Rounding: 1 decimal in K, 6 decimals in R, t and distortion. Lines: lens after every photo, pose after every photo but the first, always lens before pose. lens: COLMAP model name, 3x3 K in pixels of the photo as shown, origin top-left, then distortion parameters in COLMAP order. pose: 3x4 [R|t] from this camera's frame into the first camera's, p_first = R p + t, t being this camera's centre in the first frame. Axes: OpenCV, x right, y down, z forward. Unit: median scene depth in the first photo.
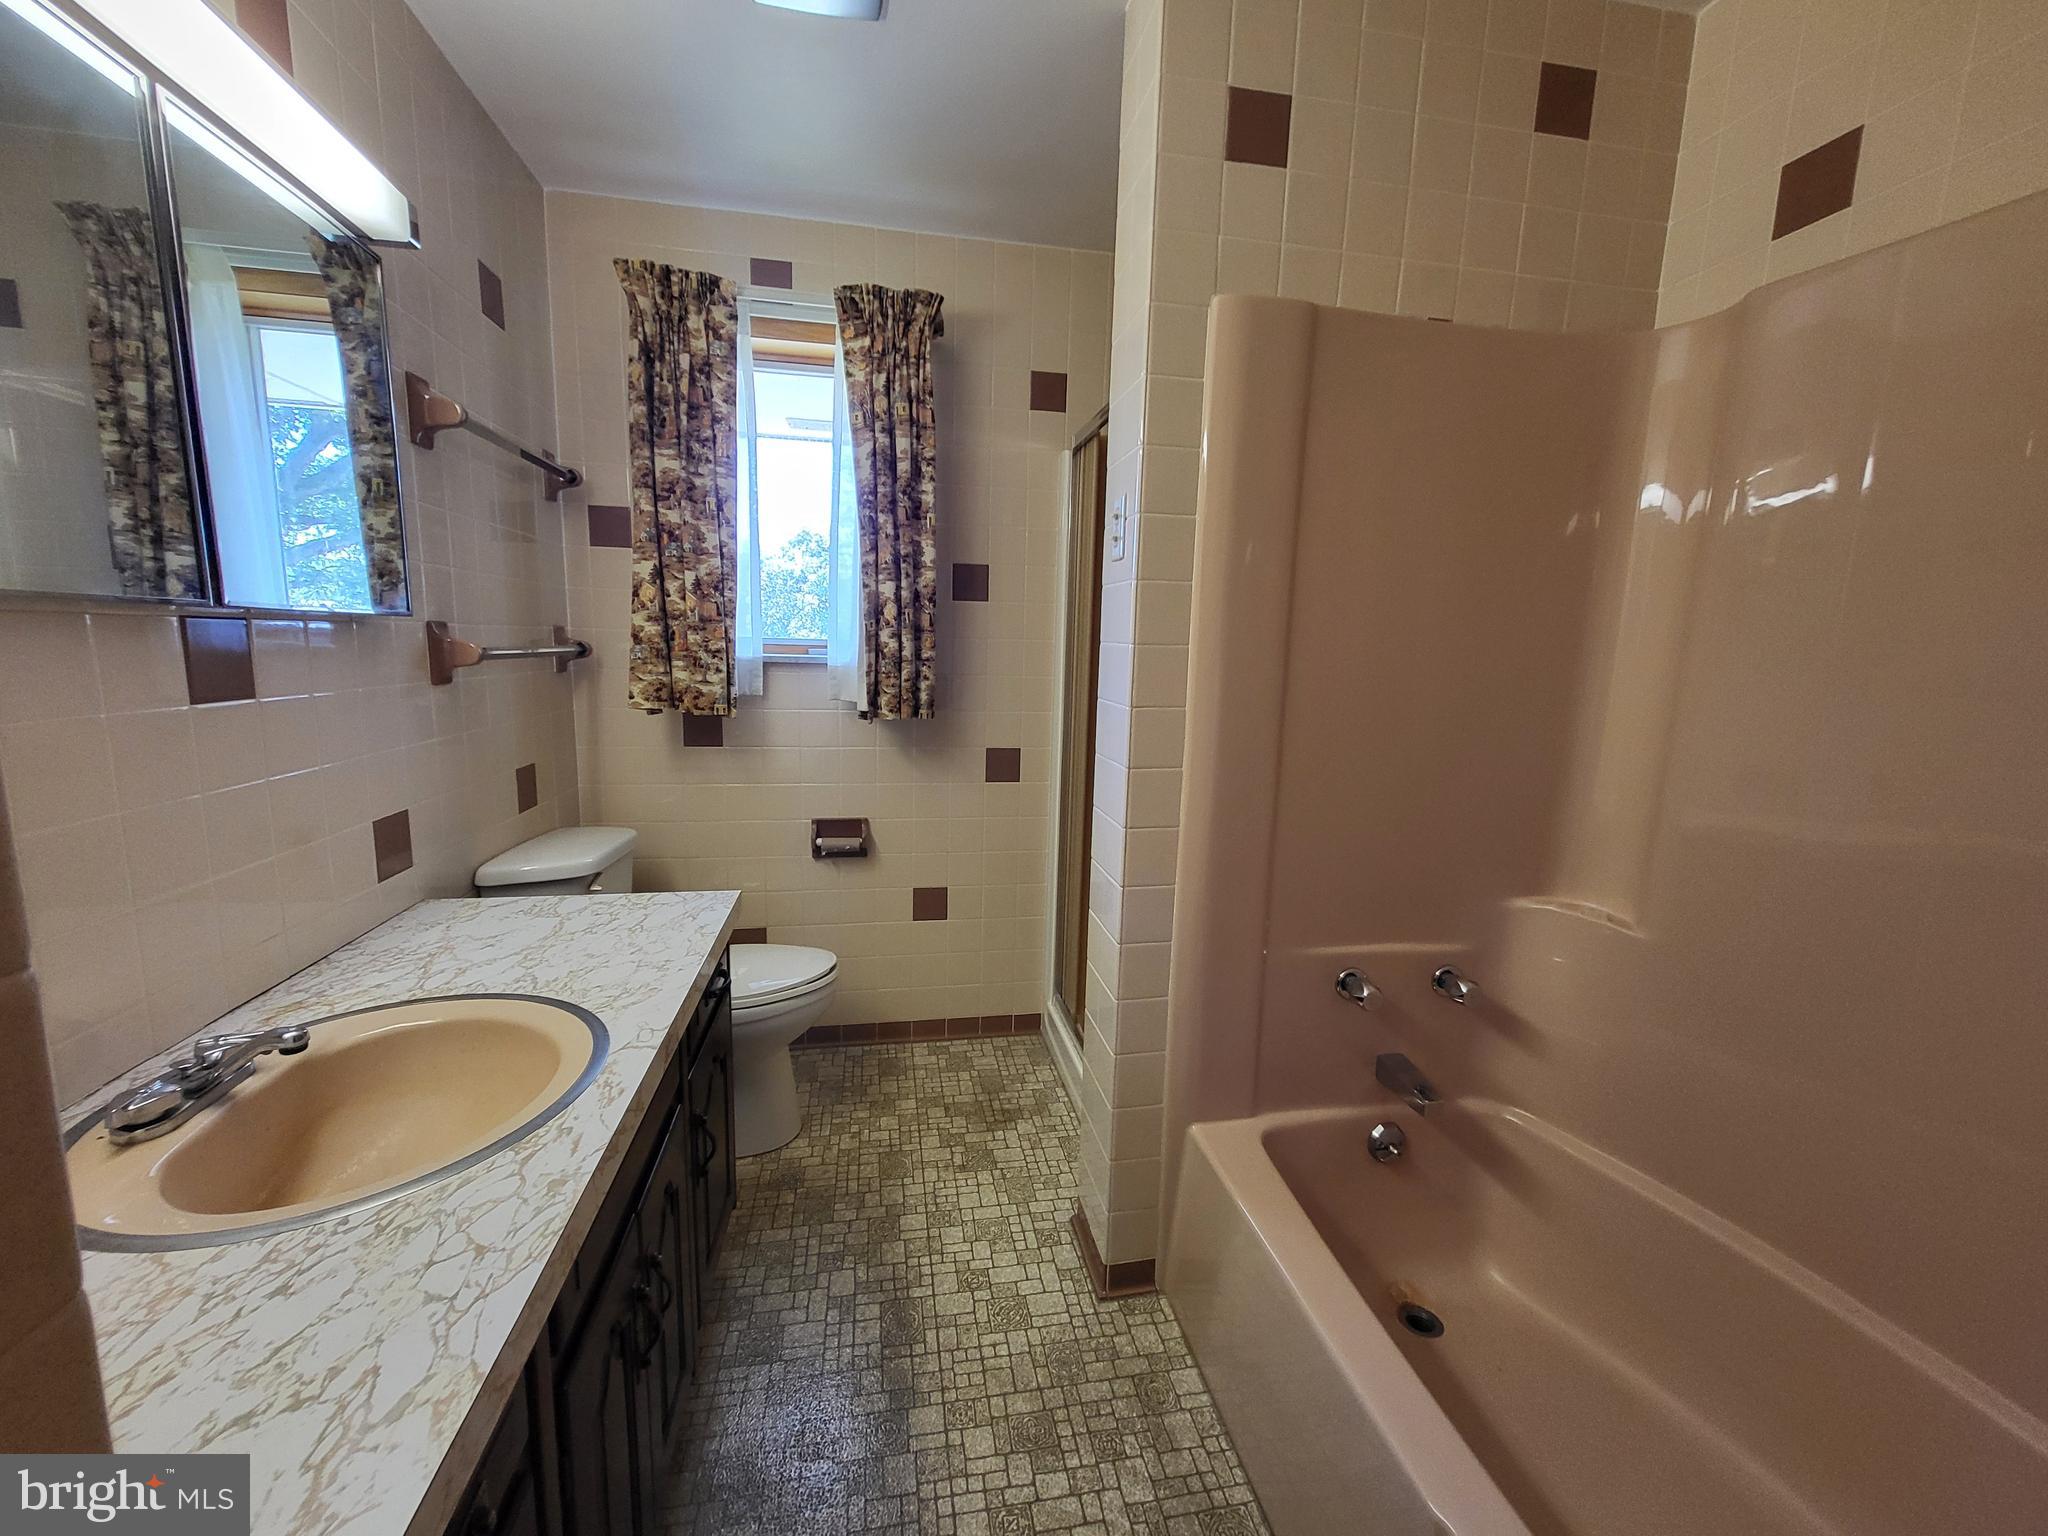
lens RADIAL K [[800.4, 0, 1019.7], [0, 800.4, 764.0], [0, 0, 1]] dist [0.008896, 0.000026]
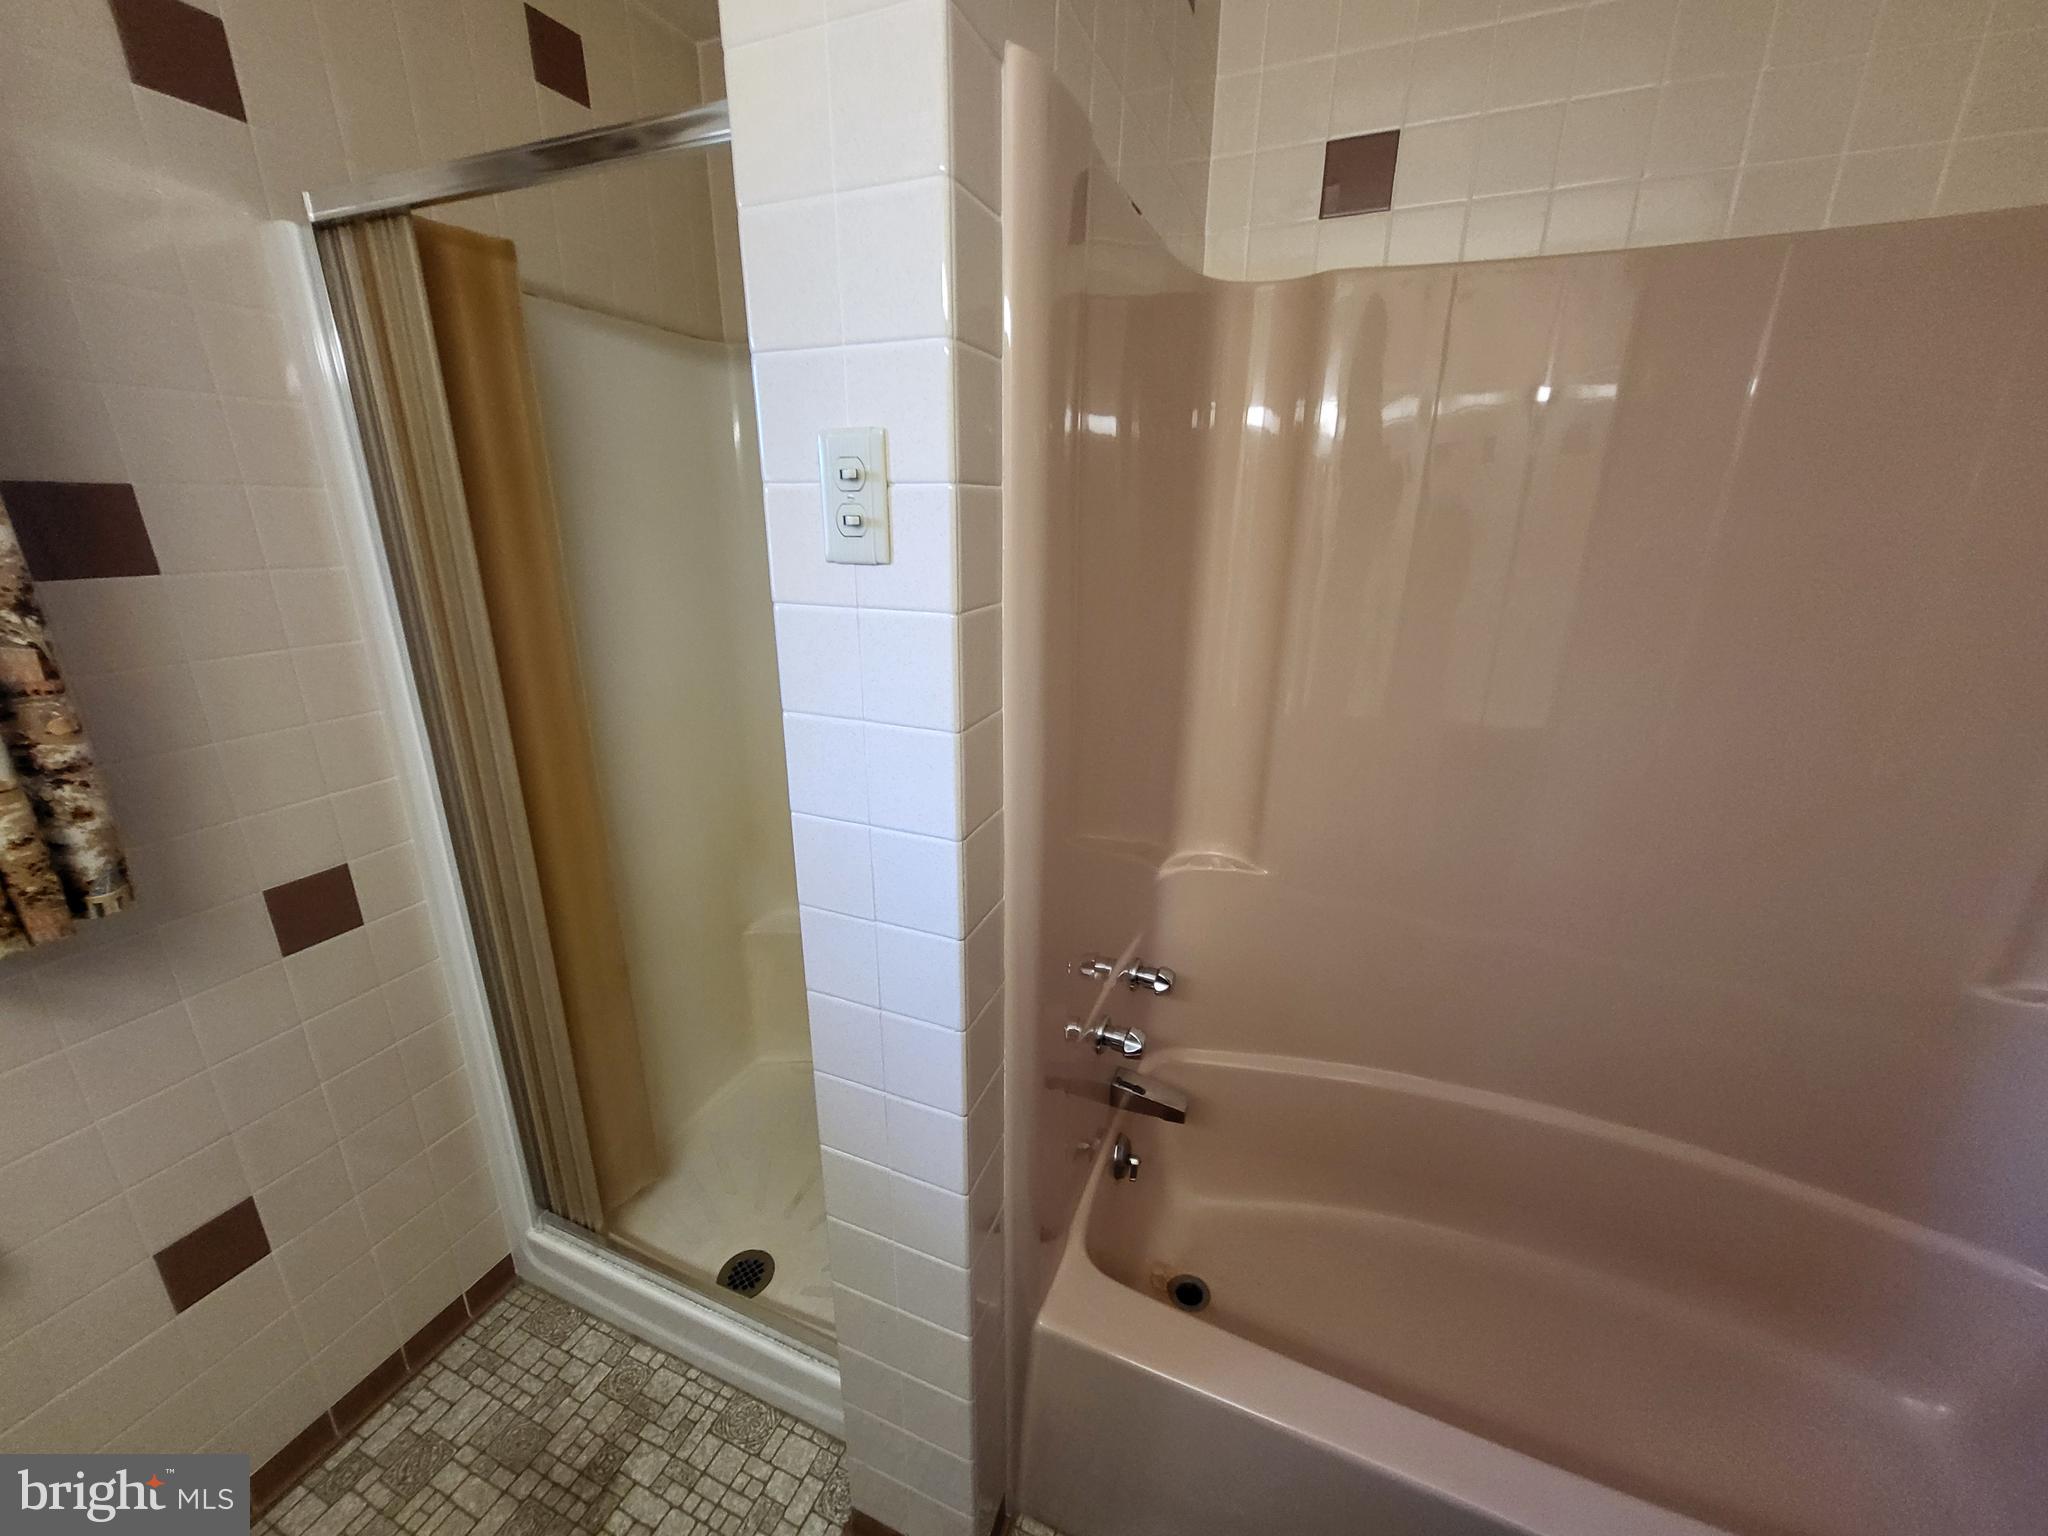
lens RADIAL K [[800.4, 0, 1020.7], [0, 800.4, 770.2], [0, 0, 1]] dist [0.008896, 0.000026]
pose [[0.545241, -0.278342, 0.790720, -0.169282], [0.136398, 0.960153, 0.243930, -0.157903], [-0.827108, -0.025148, 0.561480, 0.419374]]
